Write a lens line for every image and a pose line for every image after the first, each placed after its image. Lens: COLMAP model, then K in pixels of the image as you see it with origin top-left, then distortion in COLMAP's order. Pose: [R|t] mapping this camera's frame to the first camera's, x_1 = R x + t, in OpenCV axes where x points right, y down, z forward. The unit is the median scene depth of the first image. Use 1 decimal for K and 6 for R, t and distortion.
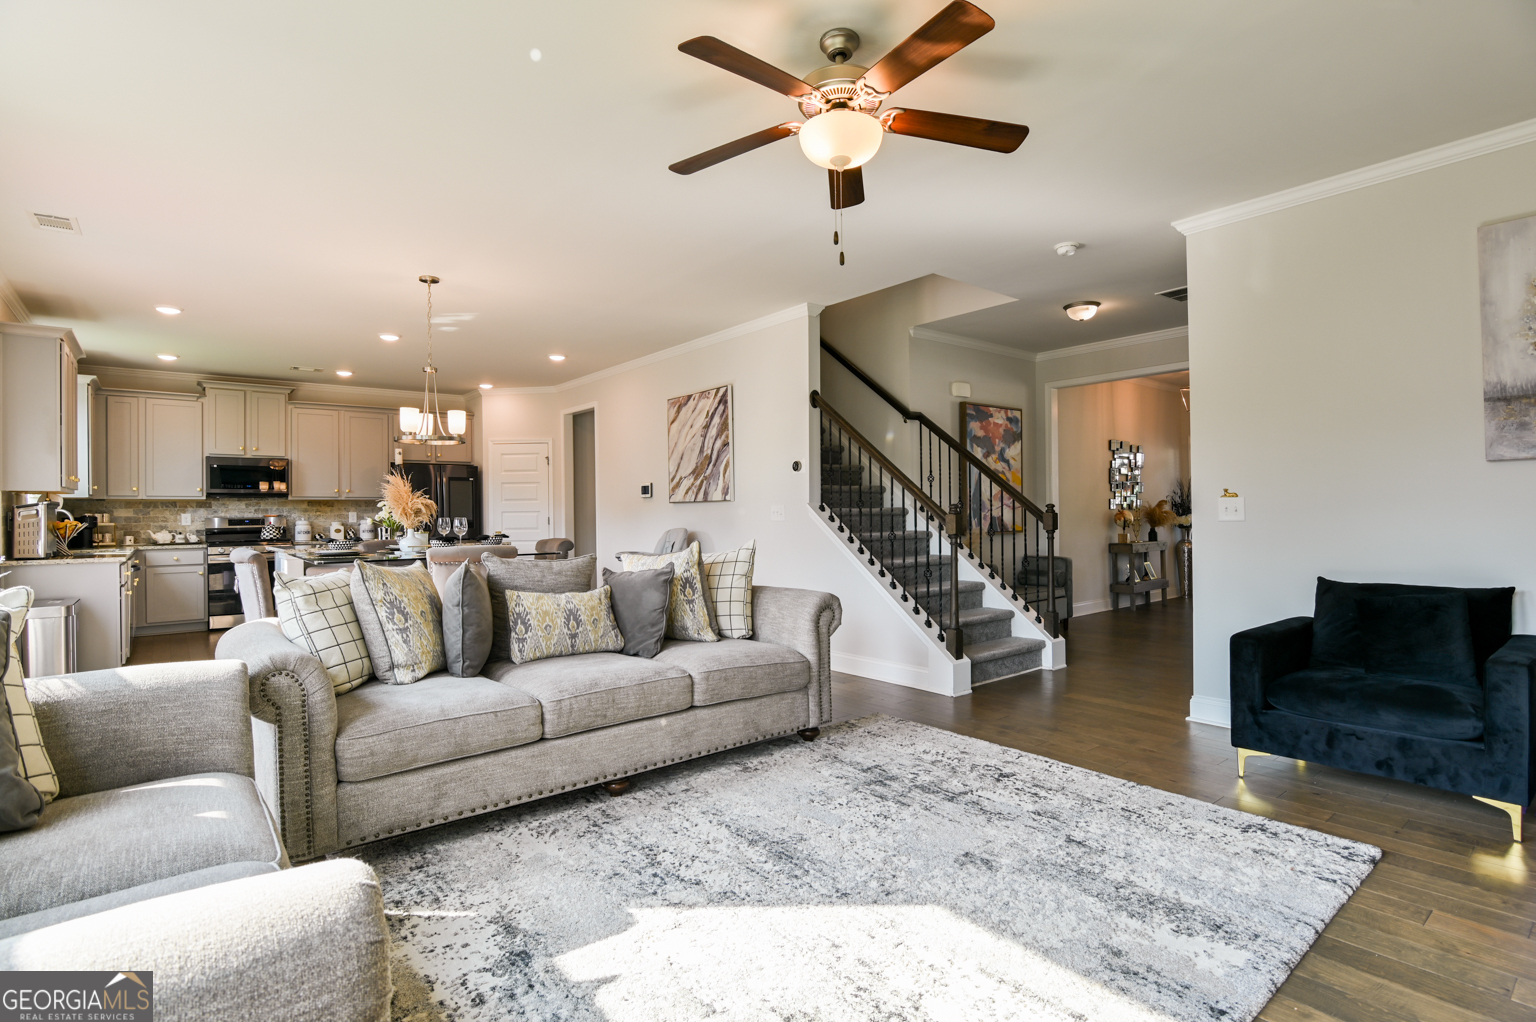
lens RADIAL K [[751.3, 0, 768.0], [0, 751.3, 511.0], [0, 0, 1]] dist [-0.019166, -0.000990]
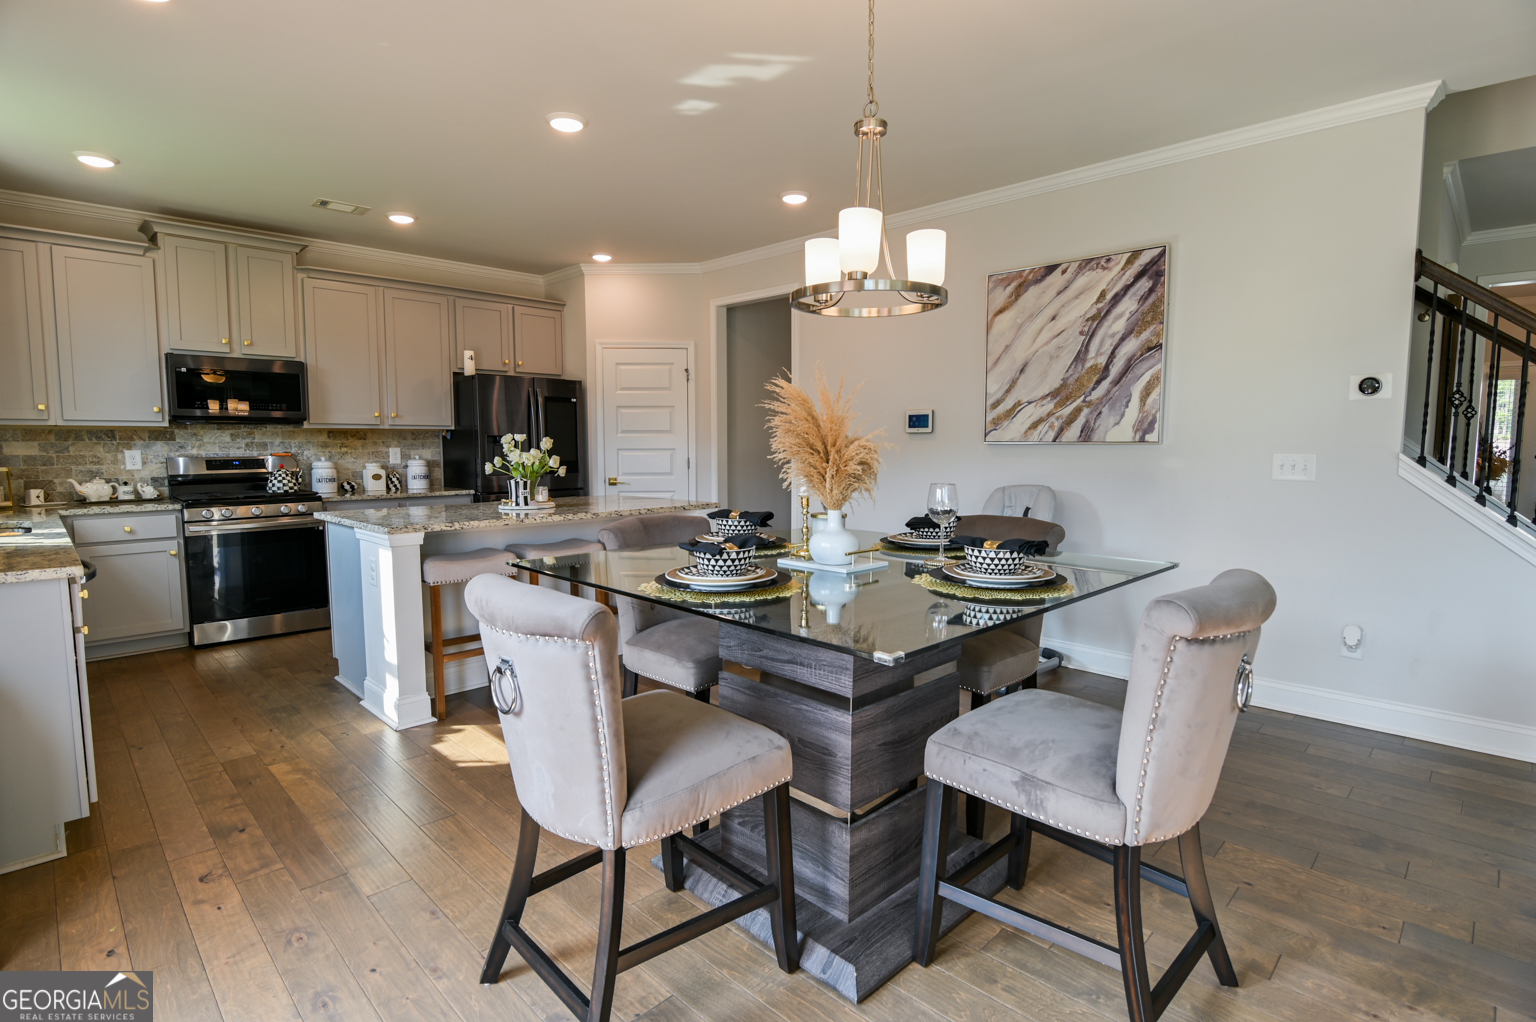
lens RADIAL K [[751.3, 0, 768.0], [0, 751.3, 511.0], [0, 0, 1]] dist [-0.019166, -0.000990]
pose [[0.994306, 0.001964, 0.106545, -0.348913], [-0.011839, 0.995676, 0.092133, -0.008896], [-0.105904, -0.092870, 0.990030, 0.361896]]
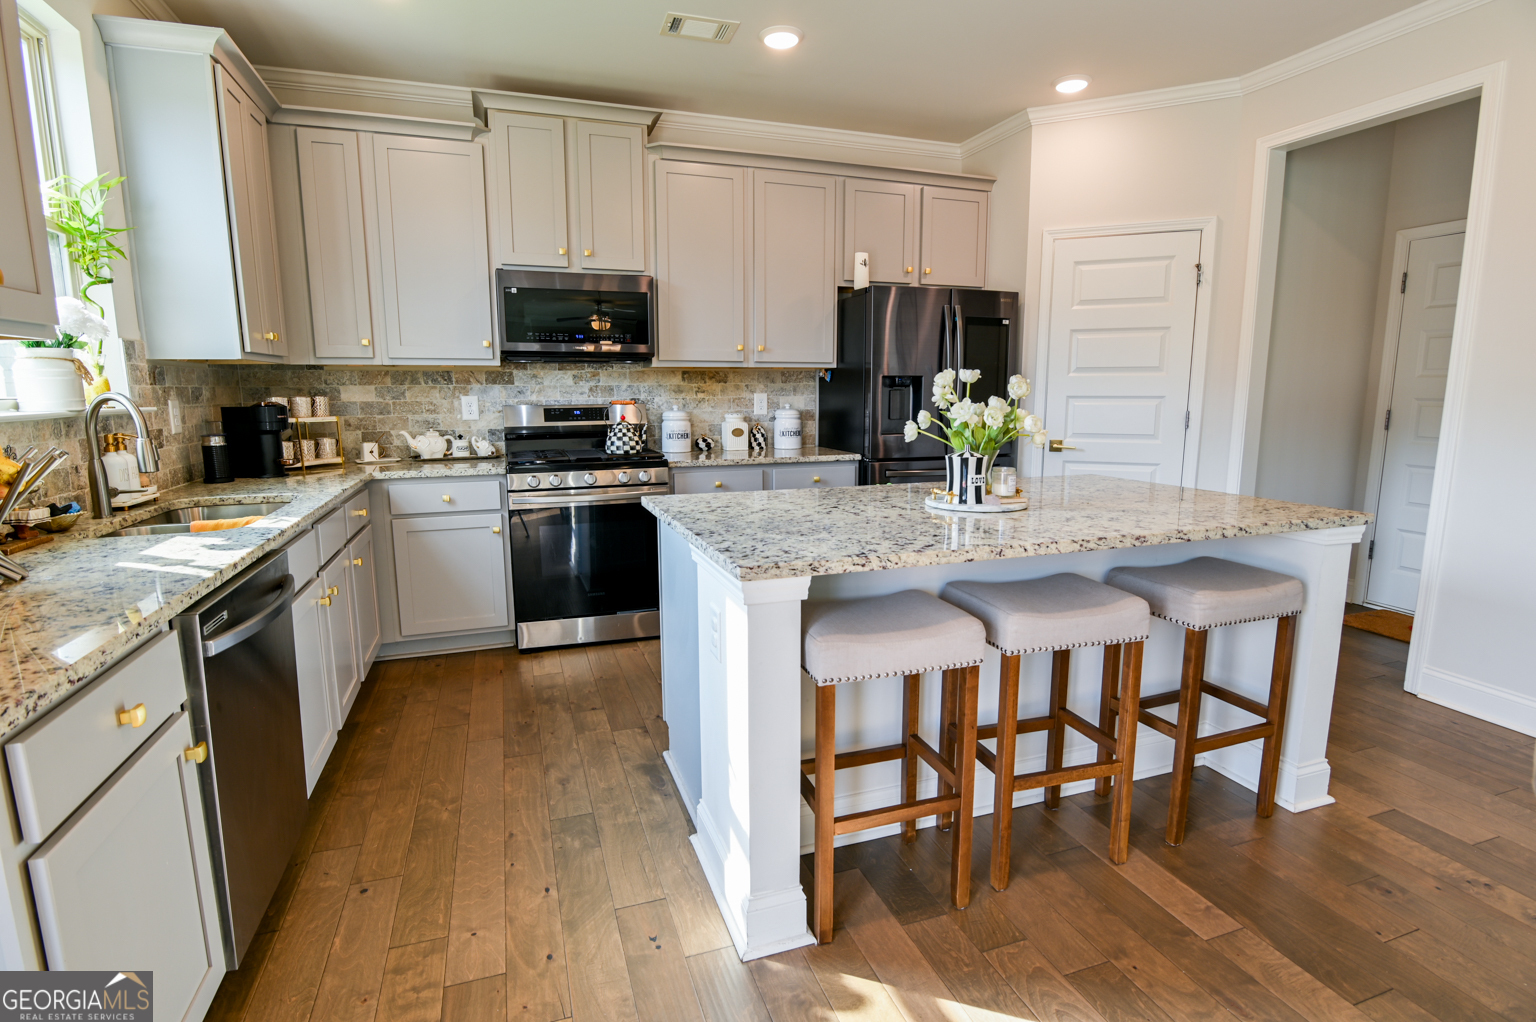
lens RADIAL K [[751.3, 0, 768.0], [0, 751.3, 511.0], [0, 0, 1]] dist [-0.019166, -0.000990]
pose [[0.940937, 0.064081, -0.332462, -0.443214], [-0.007698, 0.985722, 0.168207, -0.006345], [0.338494, -0.155713, 0.927996, 0.615259]]
